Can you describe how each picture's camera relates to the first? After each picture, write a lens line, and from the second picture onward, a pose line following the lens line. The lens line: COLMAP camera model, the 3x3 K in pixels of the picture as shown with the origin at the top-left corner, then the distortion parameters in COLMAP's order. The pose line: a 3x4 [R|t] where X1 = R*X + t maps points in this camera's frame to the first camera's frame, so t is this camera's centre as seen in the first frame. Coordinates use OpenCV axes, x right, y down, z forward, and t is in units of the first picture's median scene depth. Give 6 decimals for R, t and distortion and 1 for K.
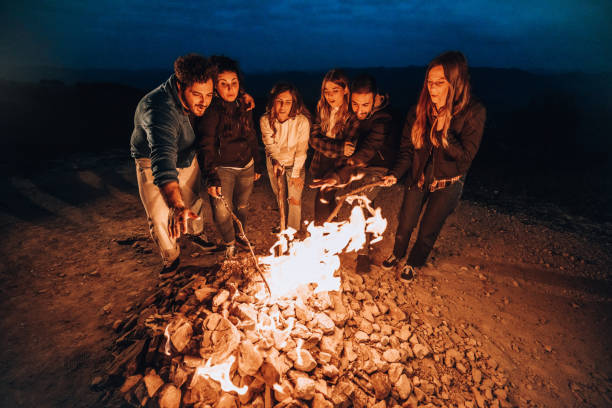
lens RADIAL K [[296.3, 0, 304.6], [0, 296.3, 202.7], [0, 0, 1]] dist [-0.030402, 0.009333]
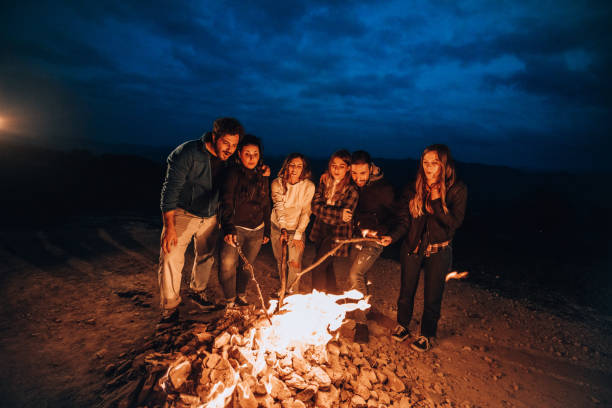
lens RADIAL K [[296.3, 0, 294.9], [0, 296.3, 183.9], [0, 0, 1]] dist [-0.030402, 0.009333]
pose [[0.996664, 0.068338, -0.044611, -0.014648], [-0.079148, 0.942661, -0.324230, 0.087283], [0.019895, 0.326679, 0.944926, -0.104579]]
